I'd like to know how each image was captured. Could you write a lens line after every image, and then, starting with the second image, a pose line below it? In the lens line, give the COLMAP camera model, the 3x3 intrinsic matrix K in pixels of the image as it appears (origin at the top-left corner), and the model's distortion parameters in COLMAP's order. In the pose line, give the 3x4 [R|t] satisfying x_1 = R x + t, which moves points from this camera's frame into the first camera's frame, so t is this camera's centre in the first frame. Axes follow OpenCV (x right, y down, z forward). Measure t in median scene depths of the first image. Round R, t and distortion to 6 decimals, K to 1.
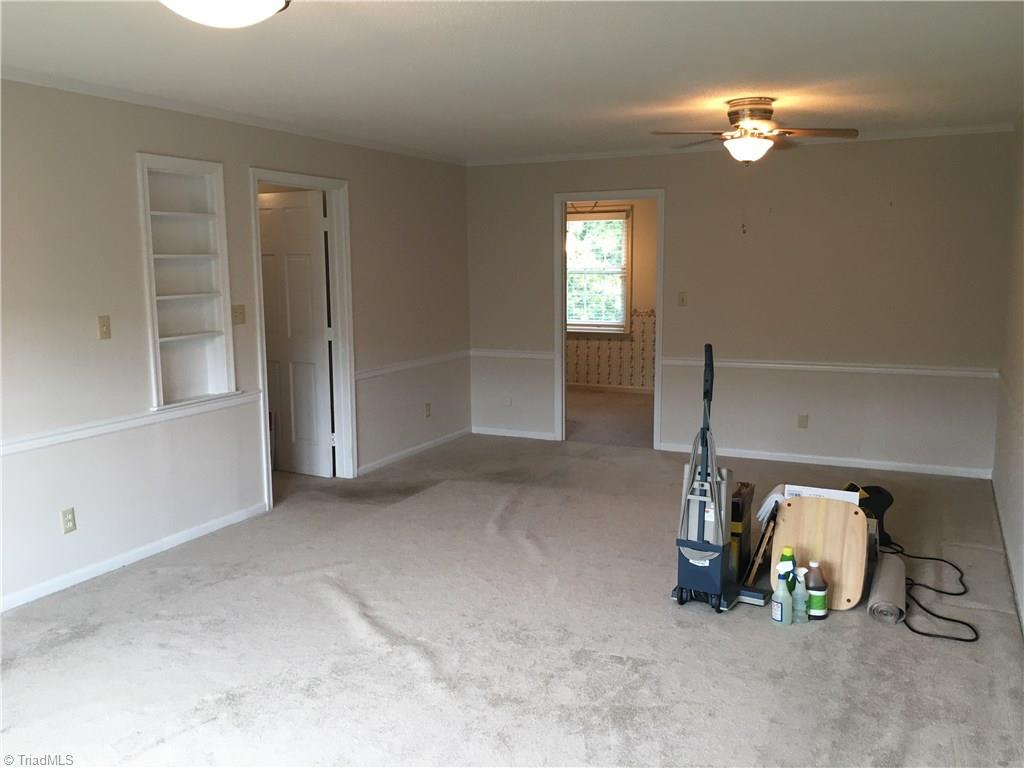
lens RADIAL K [[881.1, 0, 512.0], [0, 881.1, 384.0], [0, 0, 1]] dist [-0.000834, -0.000459]
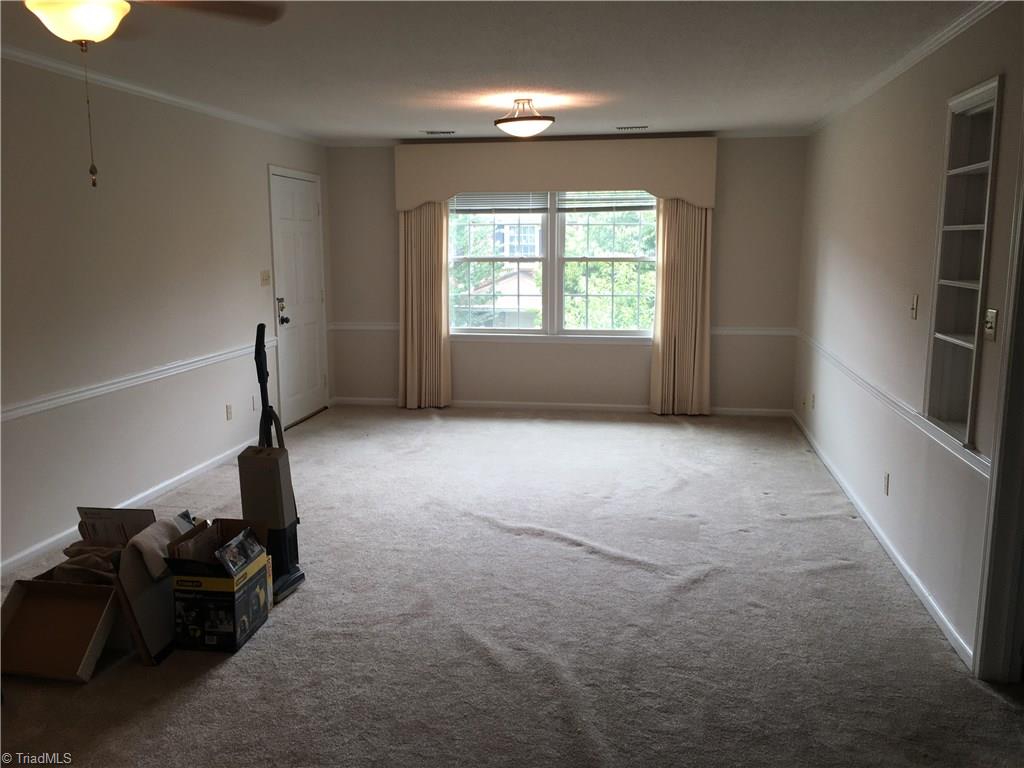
lens RADIAL K [[858.0, 0, 512.0], [0, 858.0, 384.0], [0, 0, 1]] dist [0.003042, 0.001094]
pose [[-0.960465, 0.052504, -0.273404, 0.189775], [-0.034388, 0.952160, 0.303659, -0.240787], [0.276267, 0.301056, -0.912711, 1.687313]]
